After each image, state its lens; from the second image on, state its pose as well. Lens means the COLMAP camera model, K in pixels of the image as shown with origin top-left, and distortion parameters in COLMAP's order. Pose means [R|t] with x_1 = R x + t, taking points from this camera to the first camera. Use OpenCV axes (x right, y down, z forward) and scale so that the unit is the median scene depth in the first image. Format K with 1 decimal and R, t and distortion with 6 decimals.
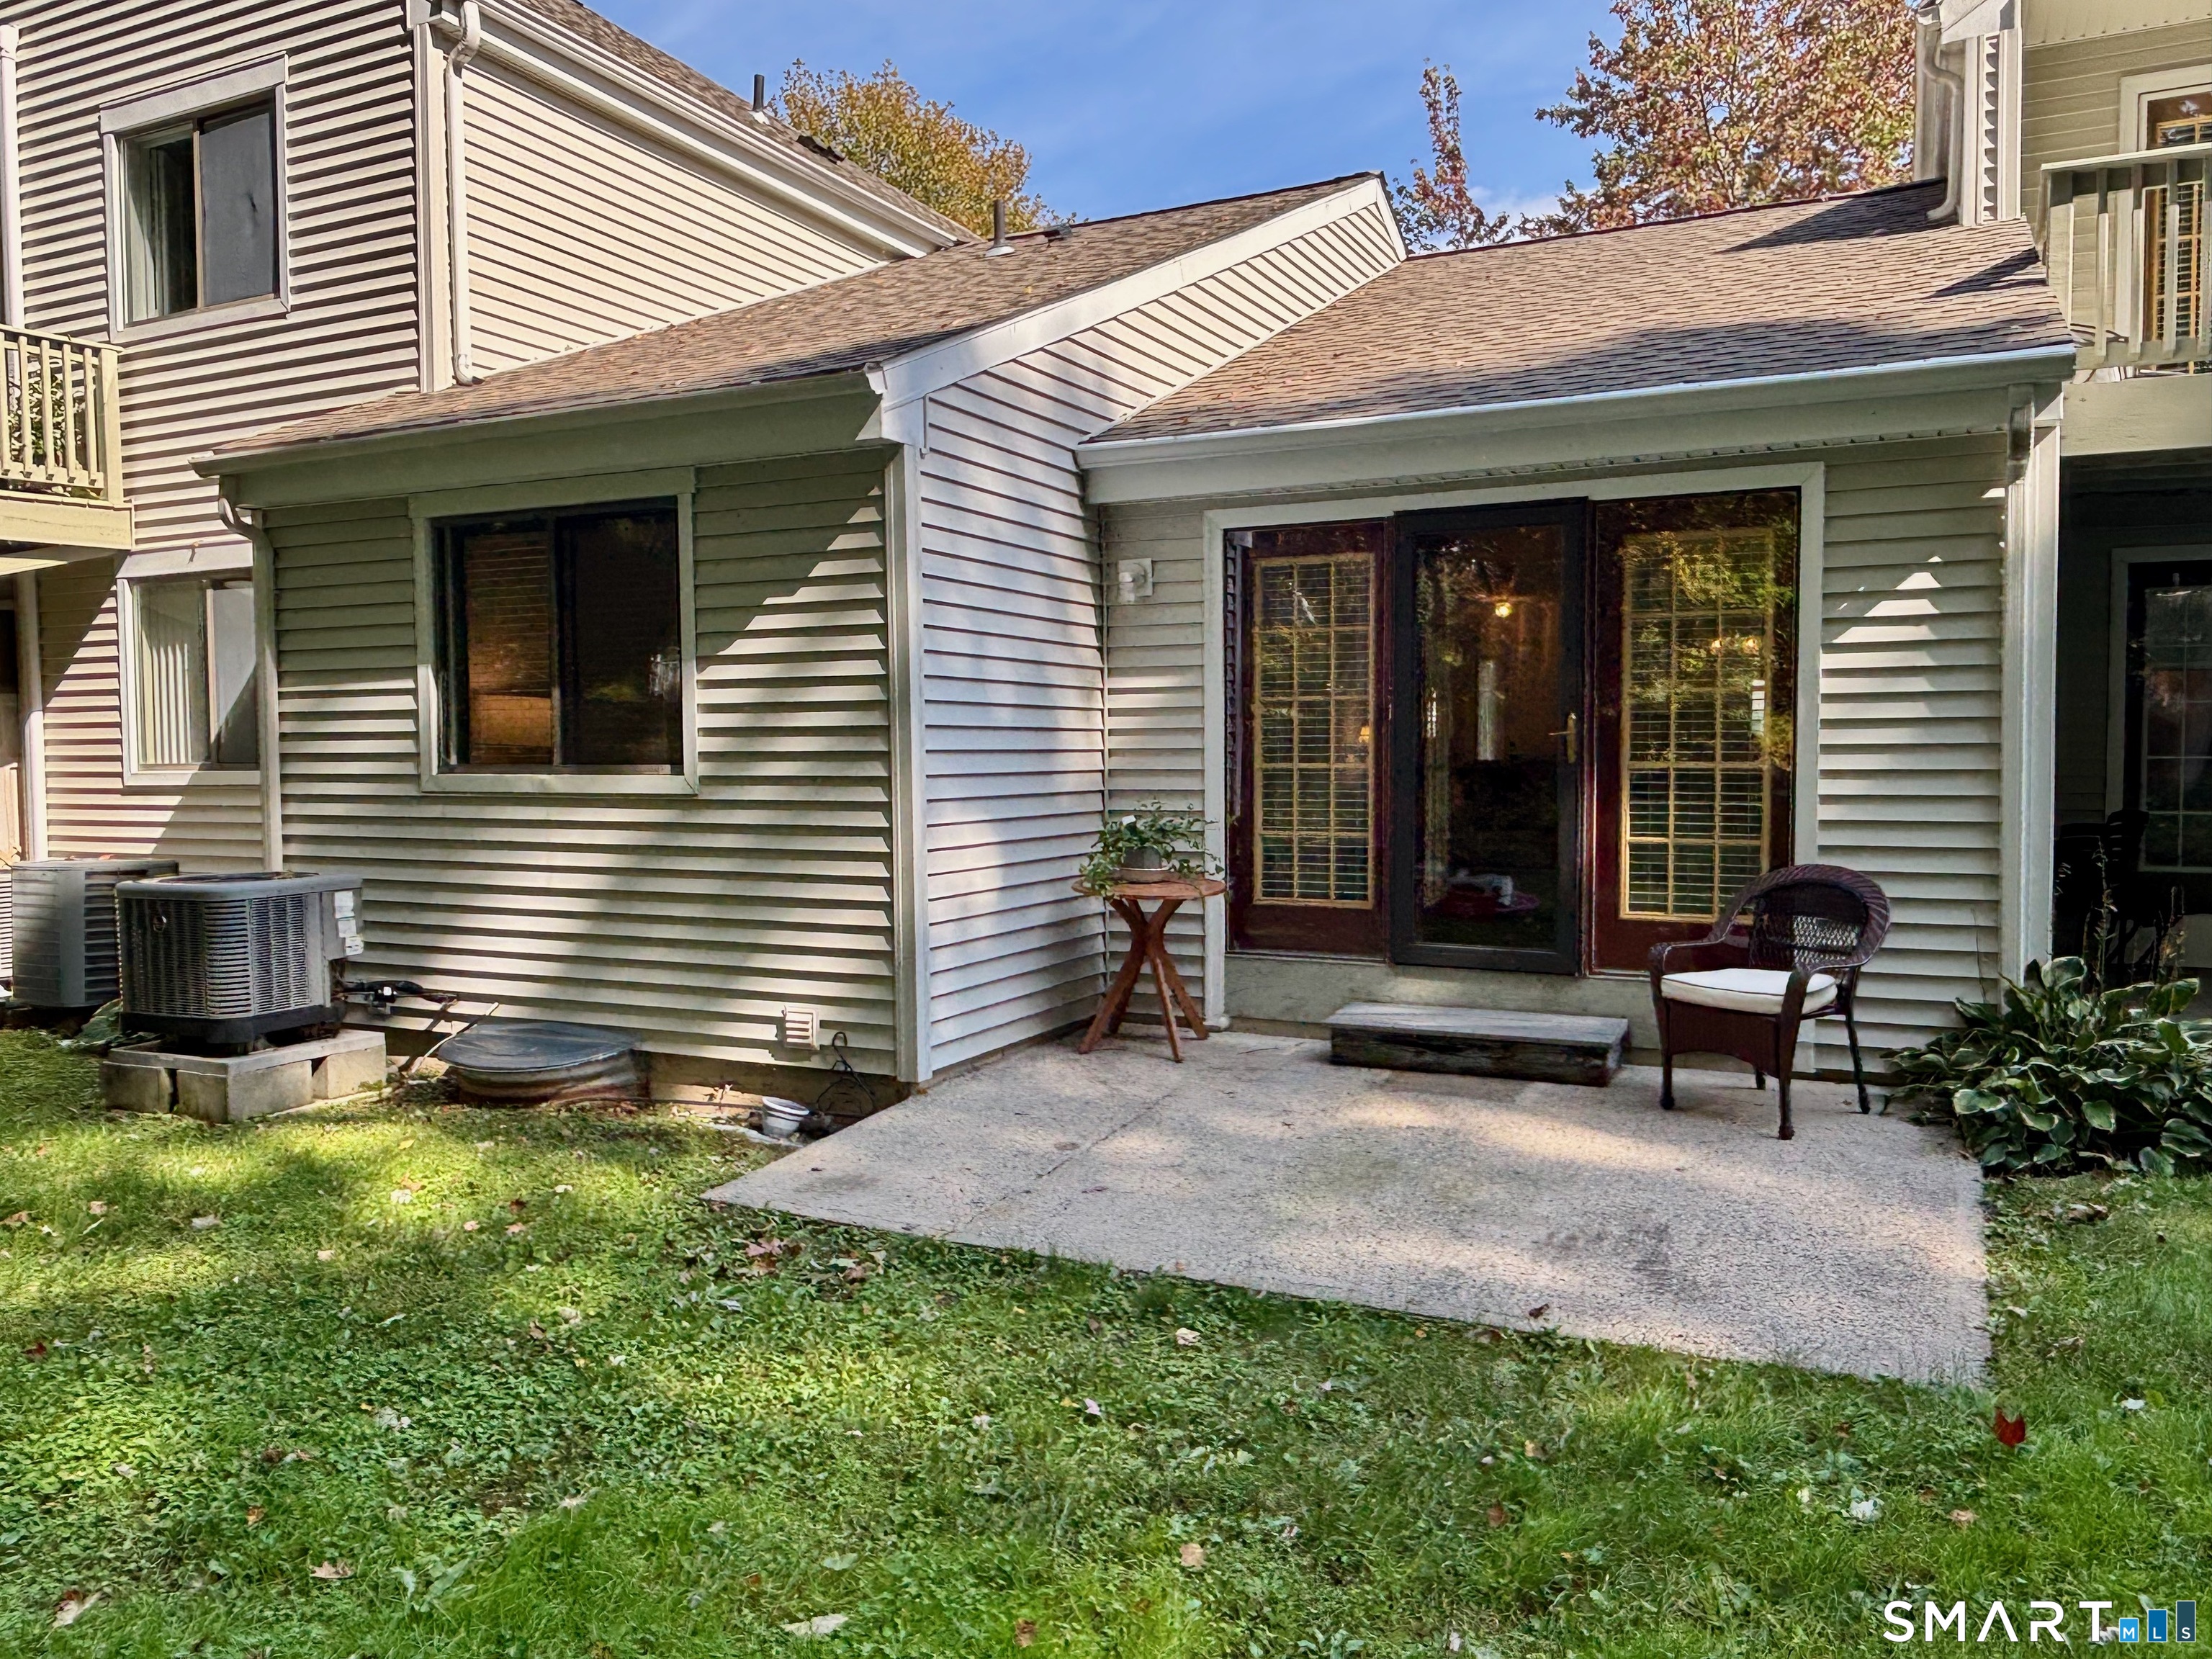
lens RADIAL K [[1614.3, 0, 1106.6], [0, 1614.3, 826.1], [0, 0, 1]] dist [0.048735, -0.067321]
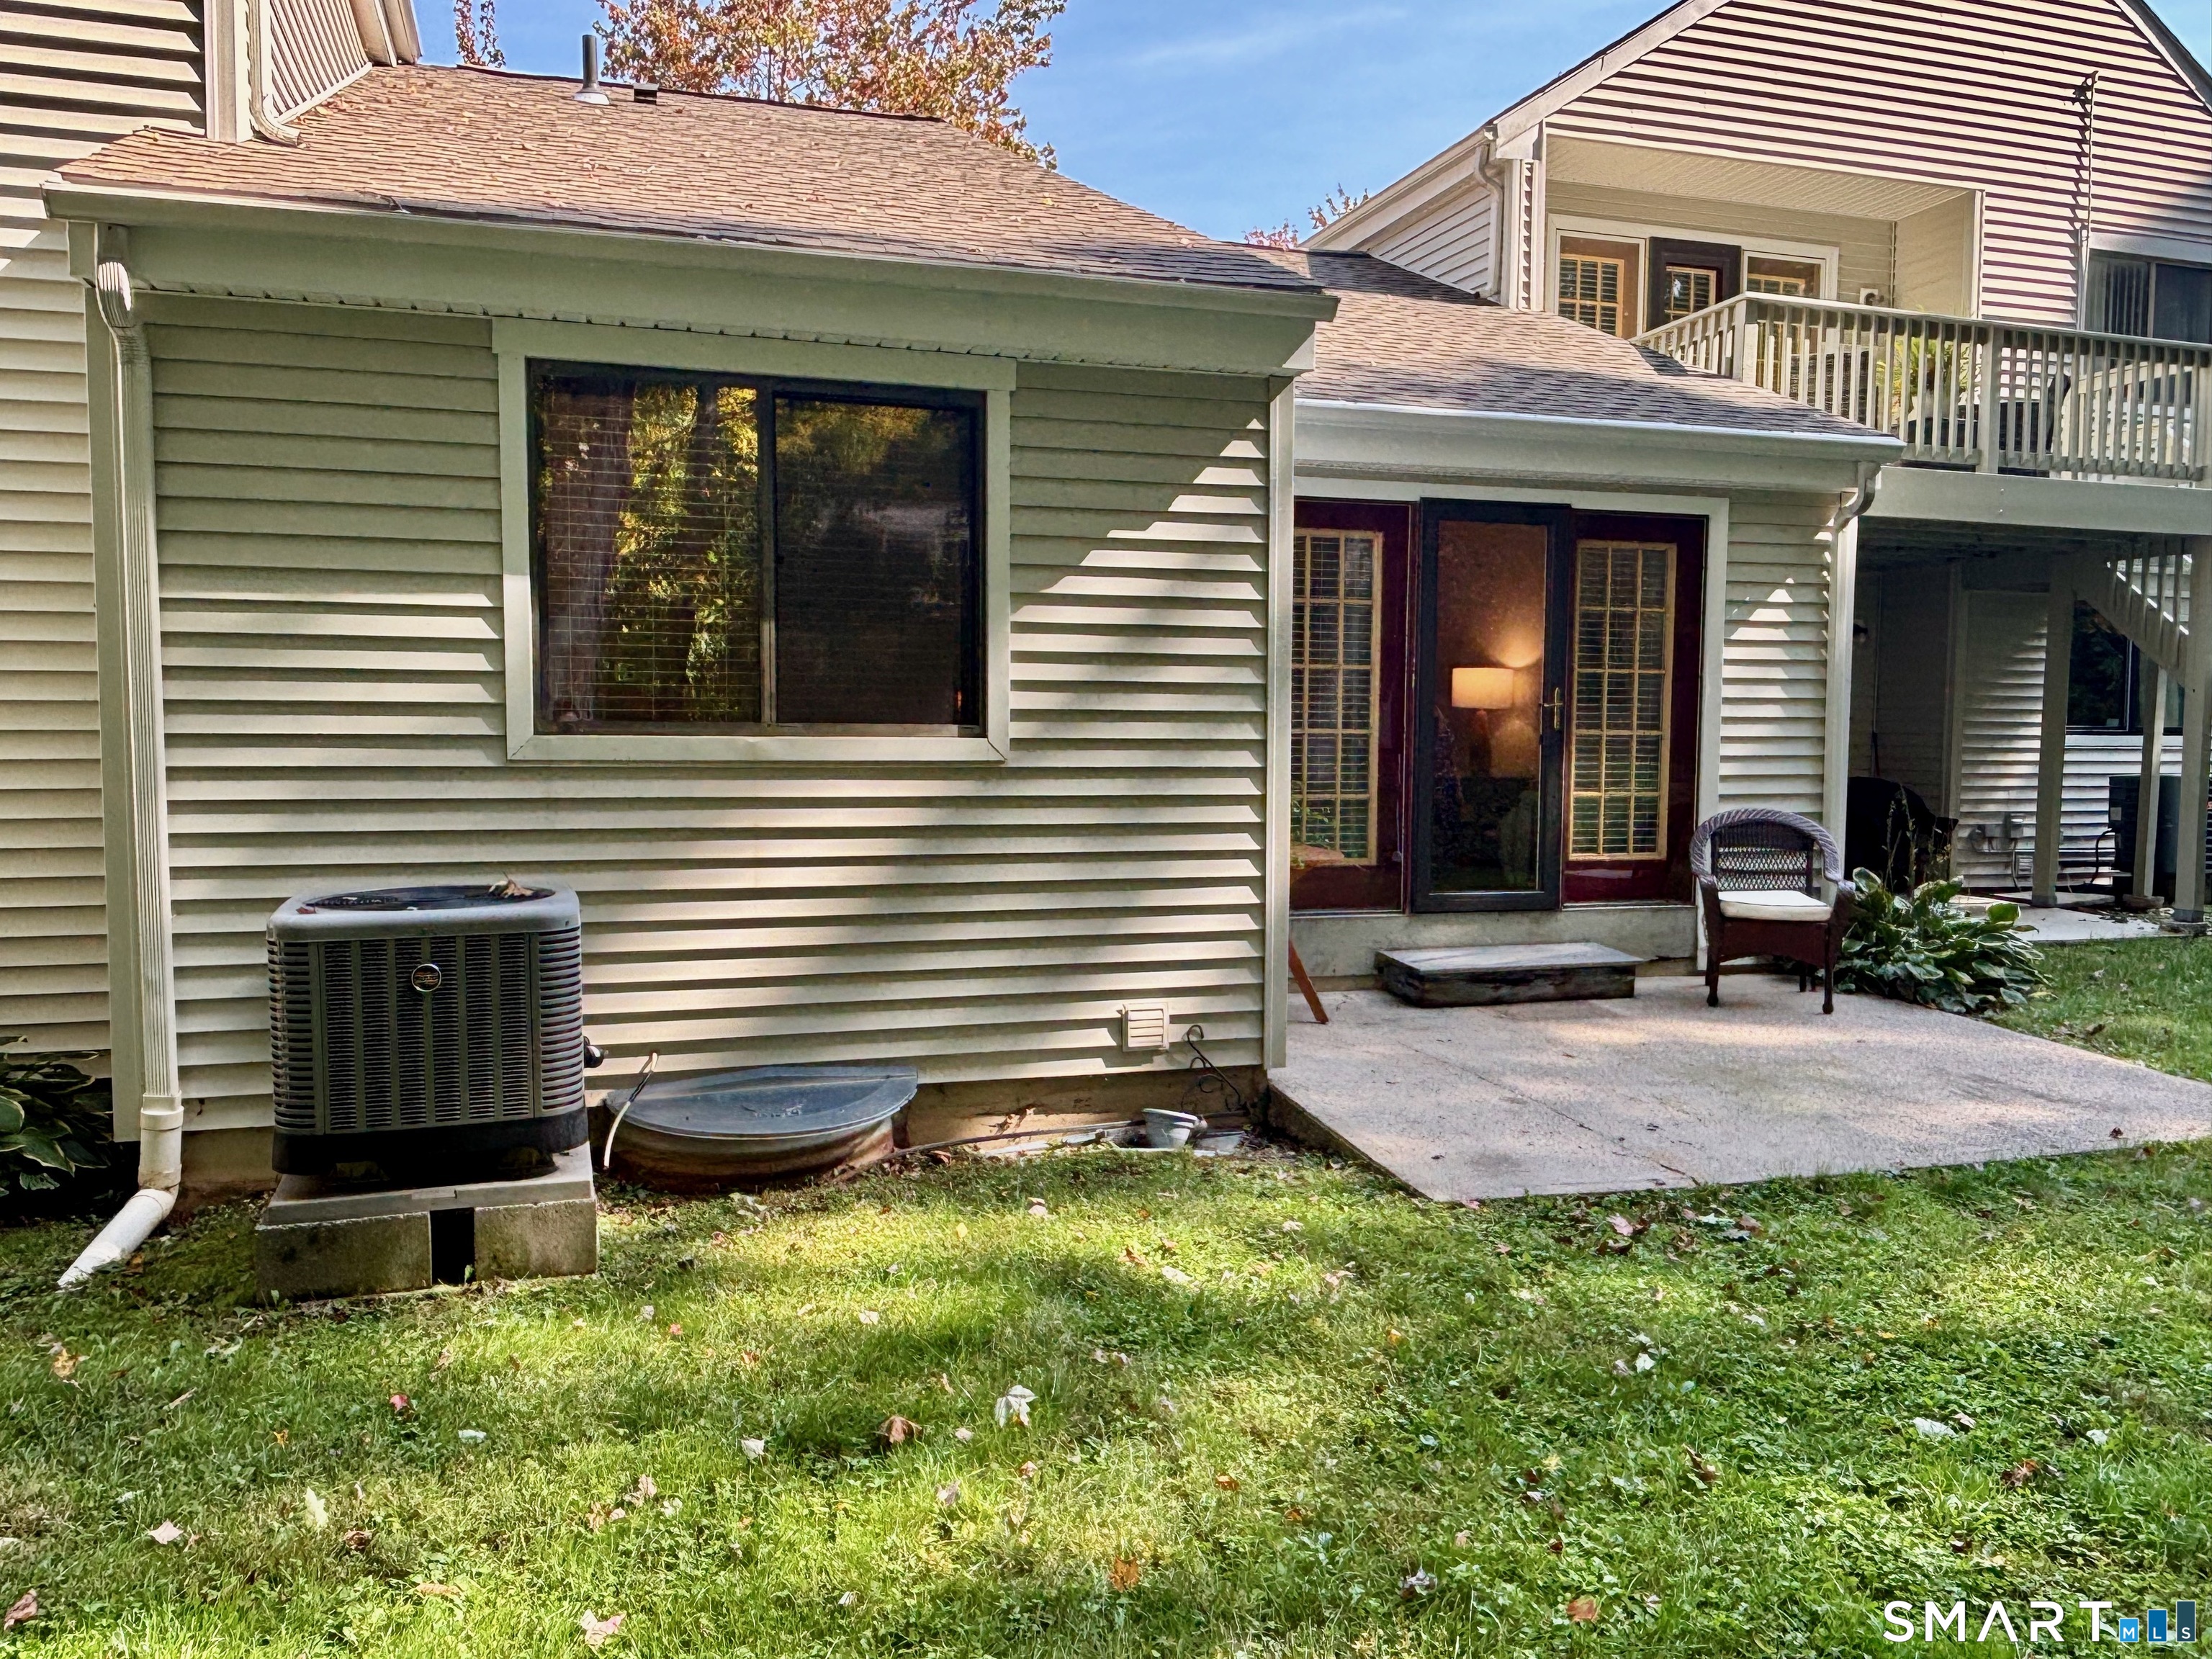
lens RADIAL K [[1661.7, 0, 1103.8], [0, 1661.7, 835.5], [0, 0, 1]] dist [0.082109, -0.153366]
pose [[0.718904, -0.036734, 0.694139, -0.808989], [0.022032, 0.999305, 0.030066, -0.006281], [-0.694761, -0.006322, 0.719213, 0.360974]]
